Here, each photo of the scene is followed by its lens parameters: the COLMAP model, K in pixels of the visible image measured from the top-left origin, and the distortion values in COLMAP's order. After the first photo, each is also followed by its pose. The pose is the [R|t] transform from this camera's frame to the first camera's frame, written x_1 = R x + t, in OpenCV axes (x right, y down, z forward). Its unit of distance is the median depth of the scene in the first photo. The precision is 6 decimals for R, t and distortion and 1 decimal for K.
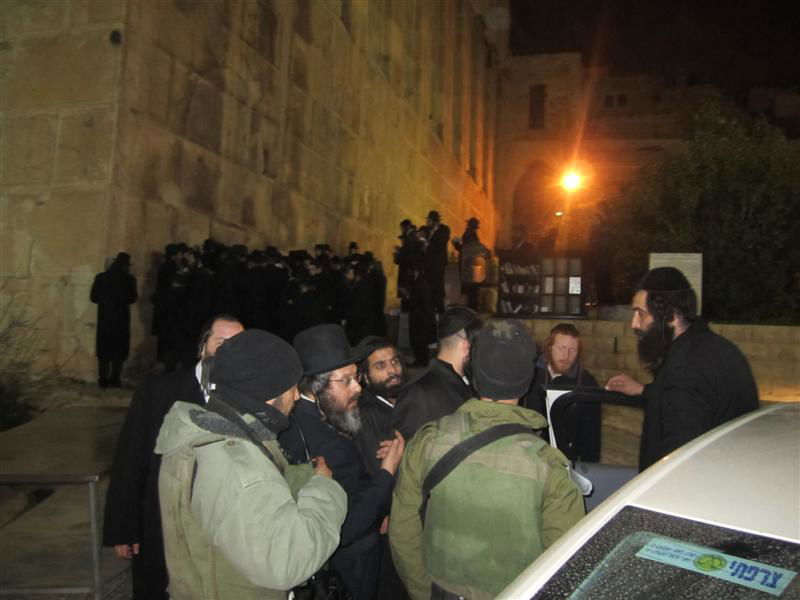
lens RADIAL K [[658.5, 0, 400.0], [0, 658.5, 300.0], [0, 0, 1]] dist [-0.071434, 0.033050]
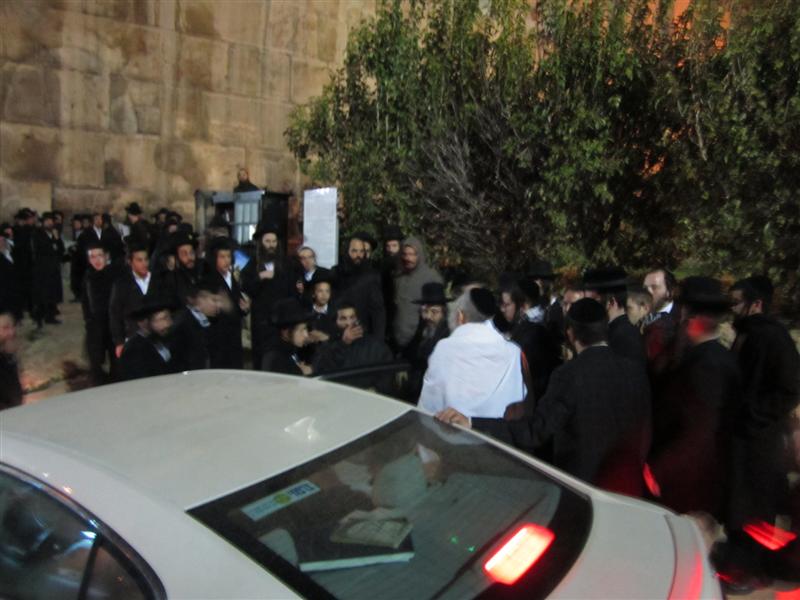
lens RADIAL K [[658.5, 0, 400.0], [0, 658.5, 300.0], [0, 0, 1]] dist [-0.071434, 0.033050]
pose [[0.816370, 0.029753, -0.576762, 0.811469], [0.044013, 0.992563, 0.113500, -0.024485], [0.575849, -0.118043, 0.808989, 0.373635]]
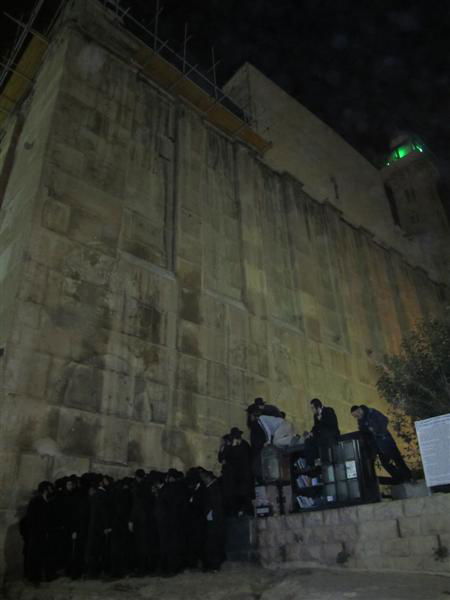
lens RADIAL K [[493.9, 0, 225.0], [0, 493.9, 300.0], [0, 0, 1]] dist [-0.071434, 0.033050]
pose [[0.868130, -0.297115, -0.397583, 0.422504], [0.095277, 0.885896, -0.453994, 0.061833], [0.487105, 0.356246, 0.797382, 0.190250]]
